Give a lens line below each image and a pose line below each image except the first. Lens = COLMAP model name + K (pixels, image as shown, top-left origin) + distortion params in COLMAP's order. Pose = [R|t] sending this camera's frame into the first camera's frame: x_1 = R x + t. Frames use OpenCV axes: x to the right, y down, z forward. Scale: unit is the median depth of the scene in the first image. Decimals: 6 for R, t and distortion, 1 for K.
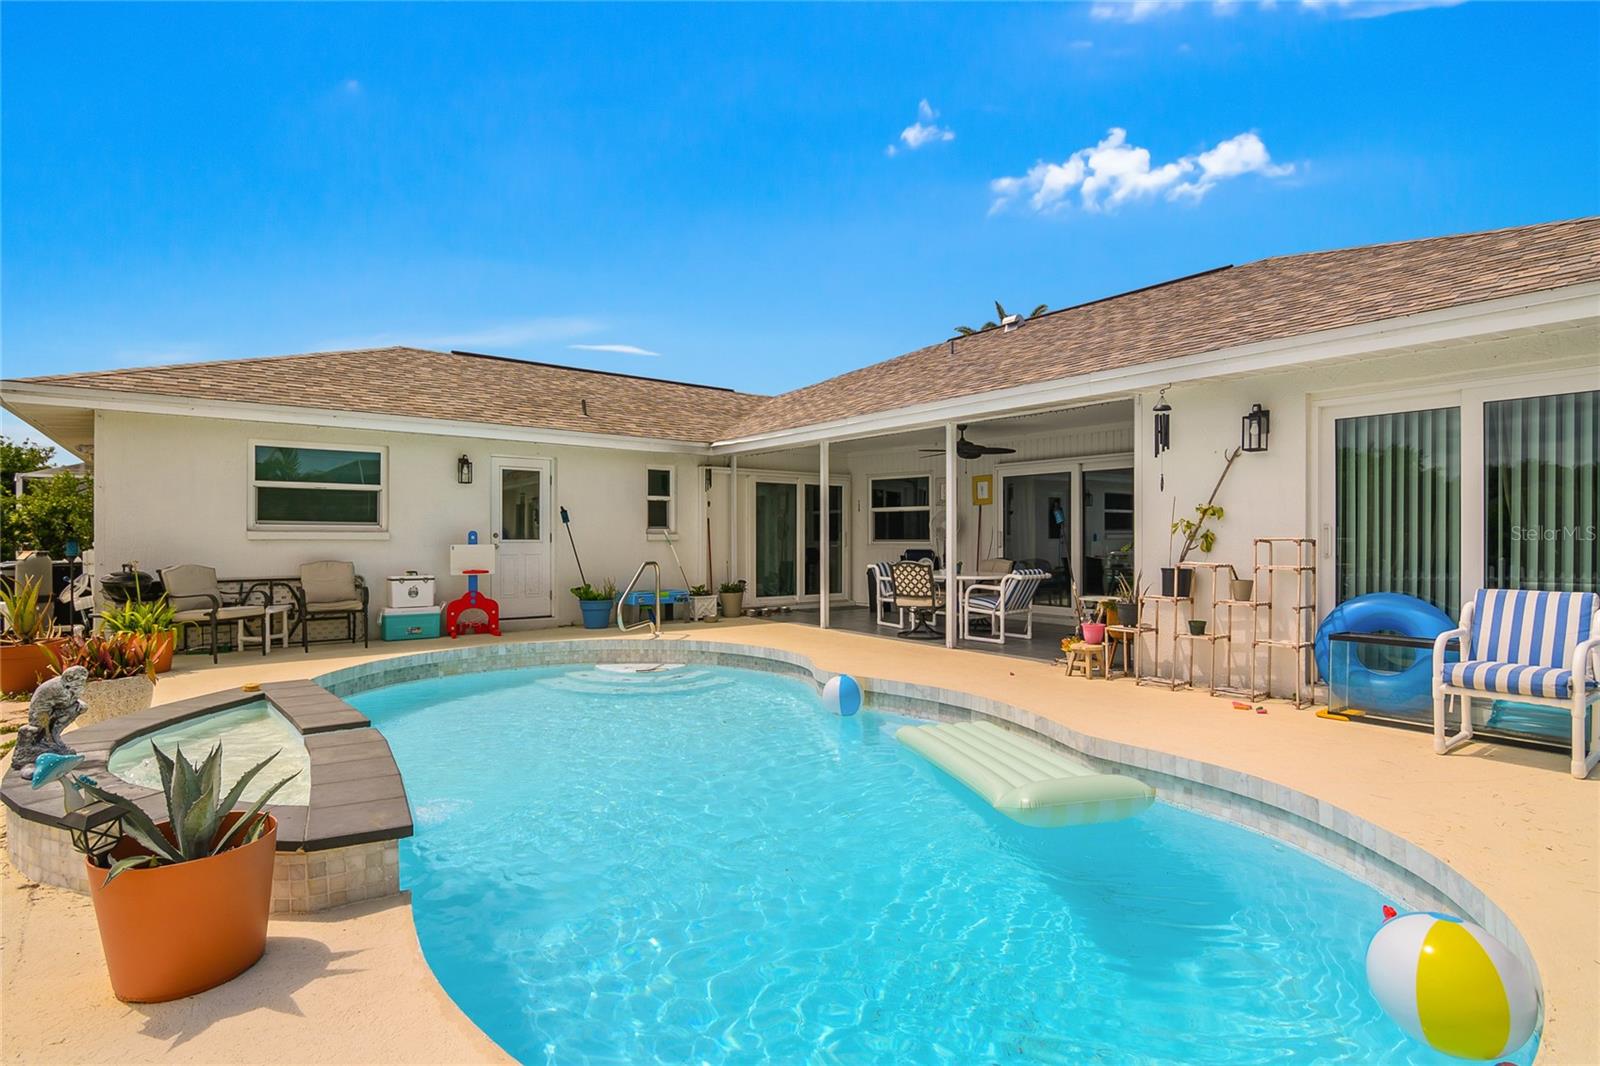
lens RADIAL K [[797.5, 0, 788.5], [0, 797.5, 538.8], [0, 0, 1]] dist [-0.026609, 0.000356]
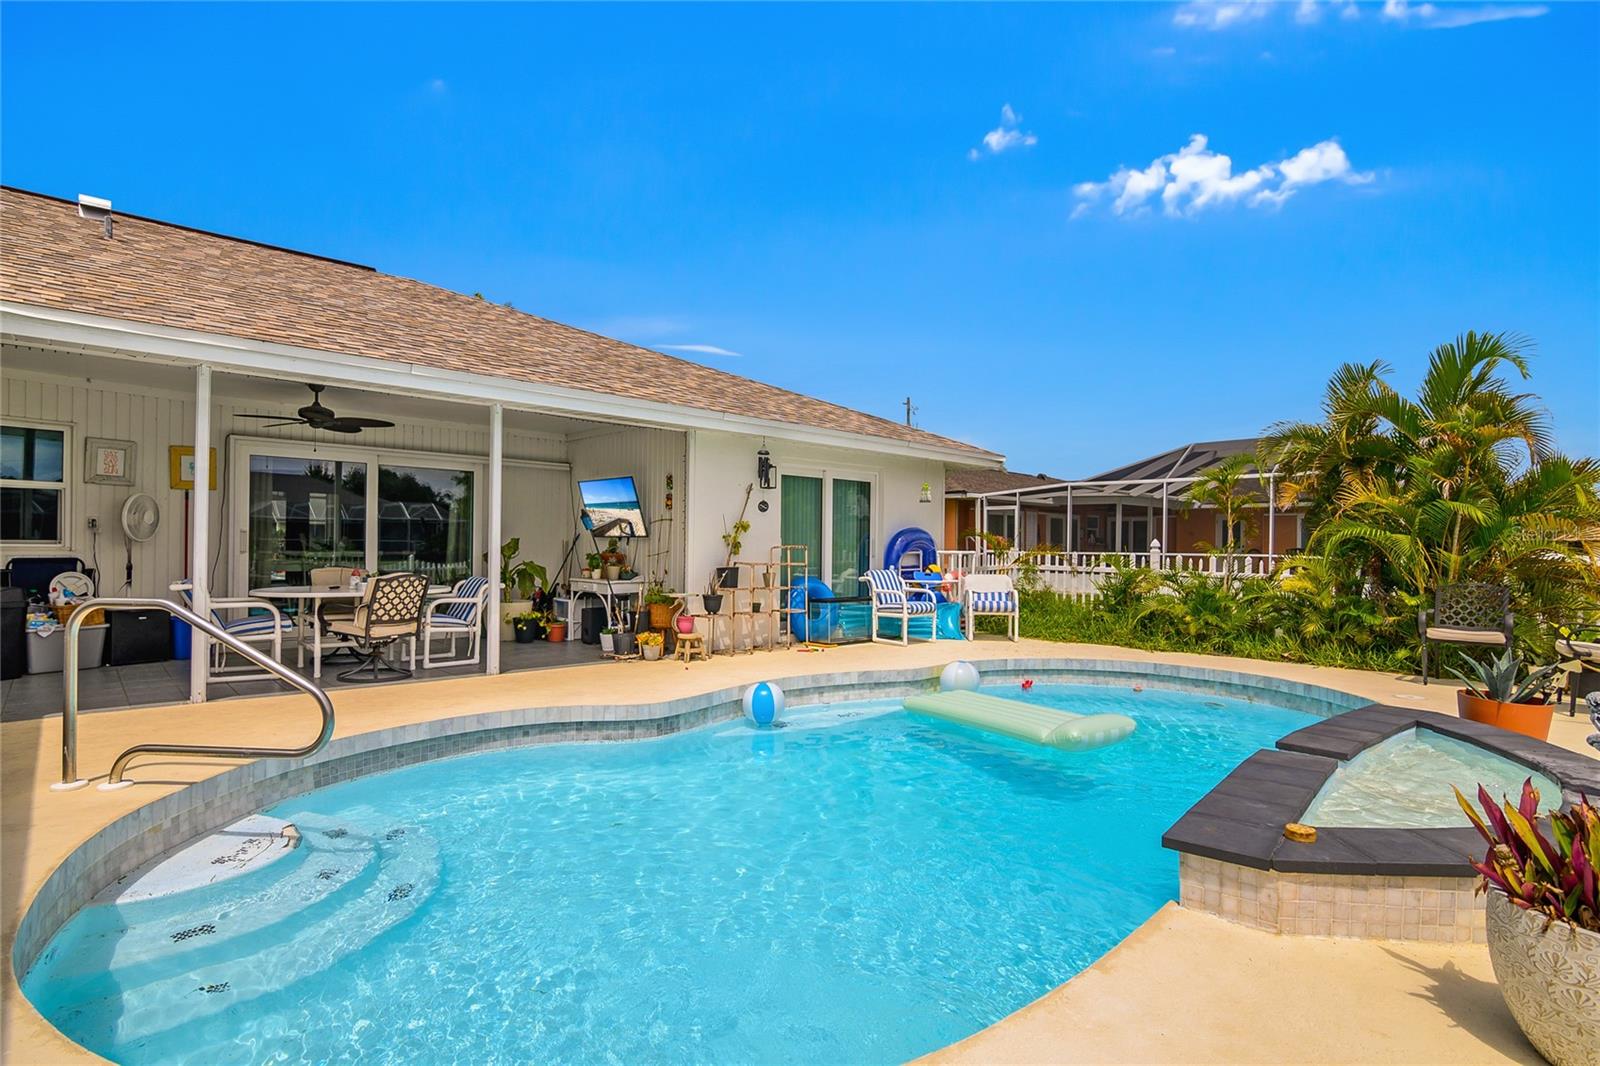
lens RADIAL K [[797.5, 0, 788.5], [0, 797.5, 538.8], [0, 0, 1]] dist [-0.026609, 0.000356]
pose [[-0.114750, 0.007671, 0.993365, -0.620571], [-0.009082, 0.999920, -0.008770, -0.000272], [-0.993353, -0.010028, -0.114671, 0.747747]]
